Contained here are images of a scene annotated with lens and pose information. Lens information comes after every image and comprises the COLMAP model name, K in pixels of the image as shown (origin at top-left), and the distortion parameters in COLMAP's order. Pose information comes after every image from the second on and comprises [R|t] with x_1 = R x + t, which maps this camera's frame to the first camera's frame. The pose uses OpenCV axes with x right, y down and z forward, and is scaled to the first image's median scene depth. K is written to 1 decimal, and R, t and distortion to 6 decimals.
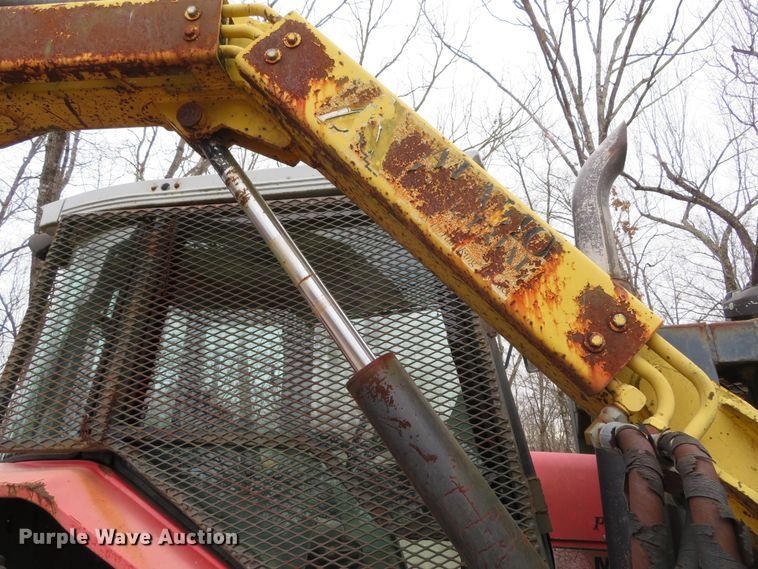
lens RADIAL K [[527.0, 0, 463.2], [0, 527.0, 284.5], [0, 0, 1]] dist [-0.002781, -0.000453]
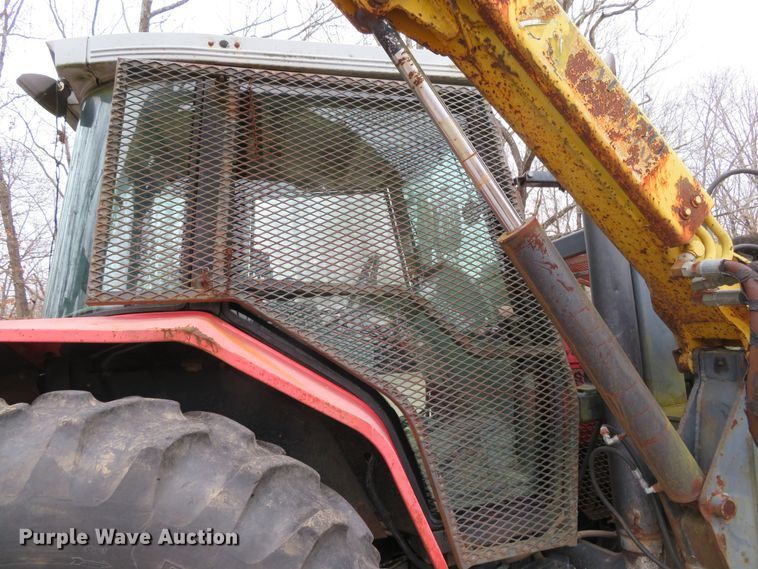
lens RADIAL K [[528.4, 0, 379.0], [0, 528.4, 284.5], [0, 0, 1]] dist [-0.004149, -0.000311]
pose [[0.923851, -0.000436, 0.382753, -1.077866], [-0.071182, 0.982358, 0.172932, 0.099228], [-0.376076, -0.187009, 0.907521, -0.123270]]
